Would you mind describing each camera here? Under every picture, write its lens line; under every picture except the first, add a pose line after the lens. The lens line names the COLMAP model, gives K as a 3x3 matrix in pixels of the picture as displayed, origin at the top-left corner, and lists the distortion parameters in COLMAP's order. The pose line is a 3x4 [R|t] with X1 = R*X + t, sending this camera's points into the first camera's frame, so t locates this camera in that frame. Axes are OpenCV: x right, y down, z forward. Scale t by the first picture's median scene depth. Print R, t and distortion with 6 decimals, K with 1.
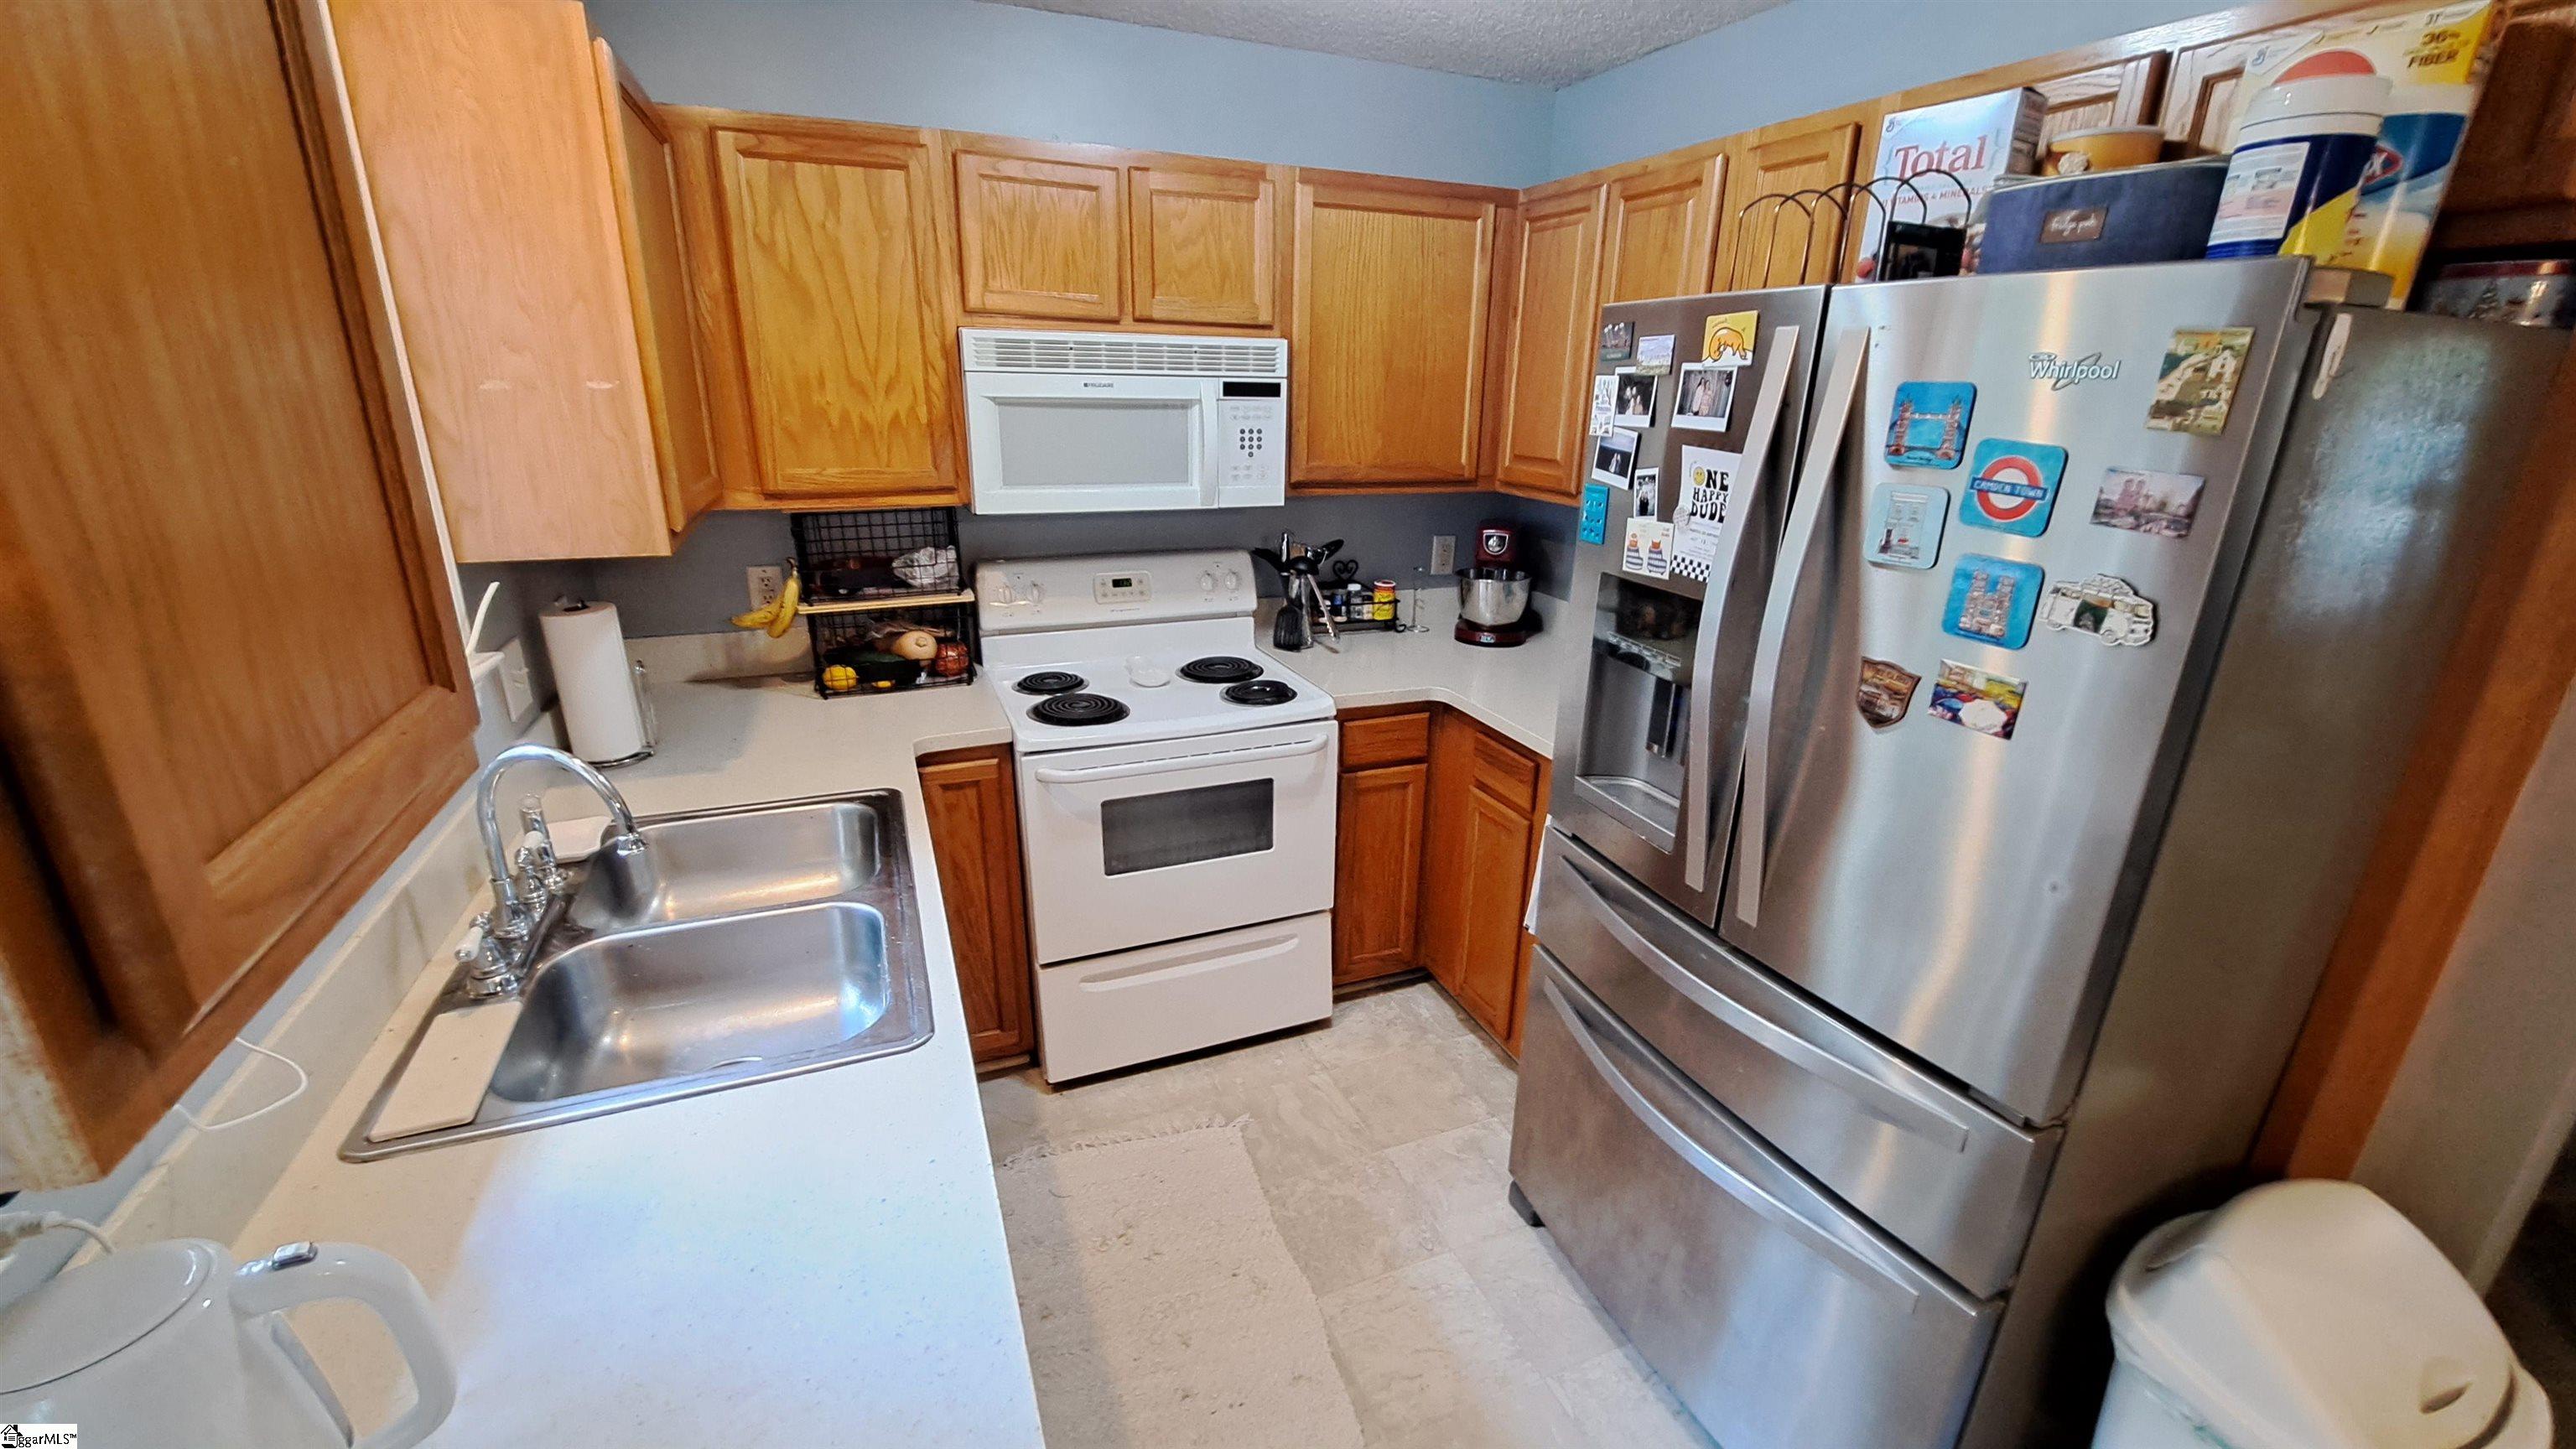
lens RADIAL K [[1032.6, 0, 1288.0], [0, 1032.6, 724.5], [0, 0, 1]] dist [-0.002065, -0.000276]
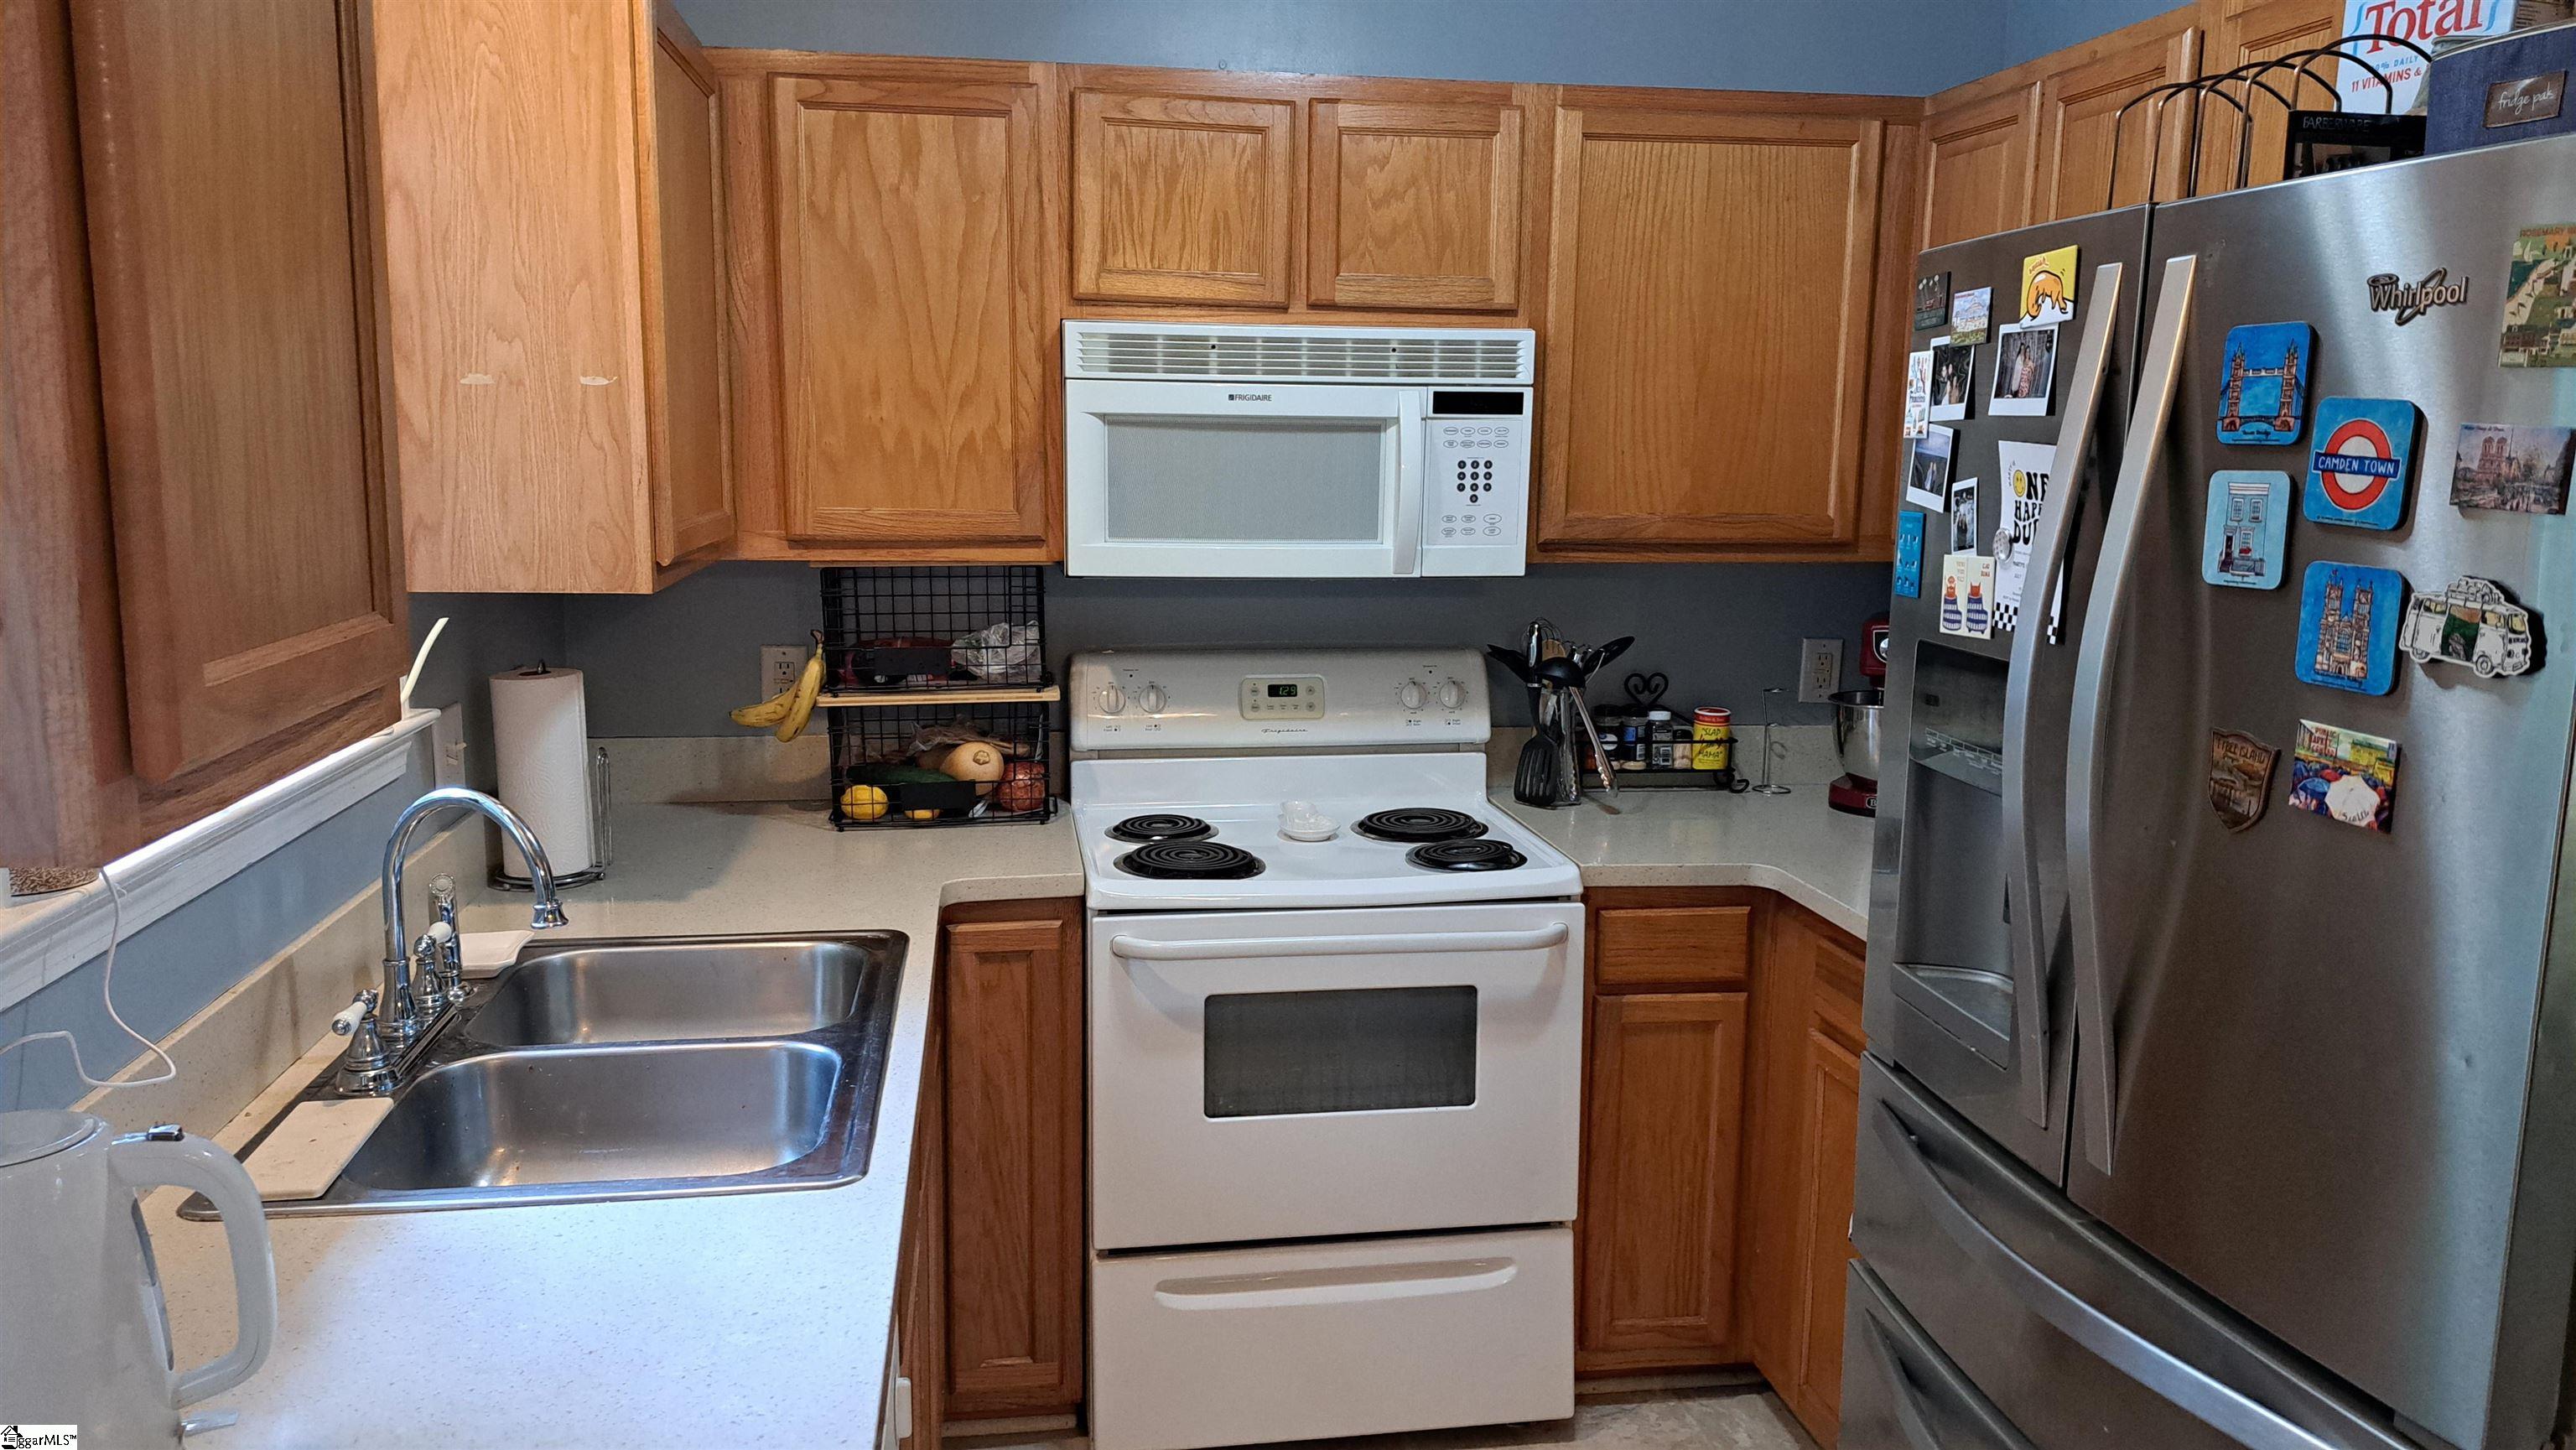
lens RADIAL K [[1893.5, 0, 1288.0], [0, 1893.5, 725.0], [0, 0, 1]] dist [0.101948, -0.076004]
pose [[0.970976, 0.029406, -0.237364, 0.159054], [-0.070587, 0.983442, -0.166912, 0.105404], [0.228526, 0.178822, 0.956974, -0.188029]]
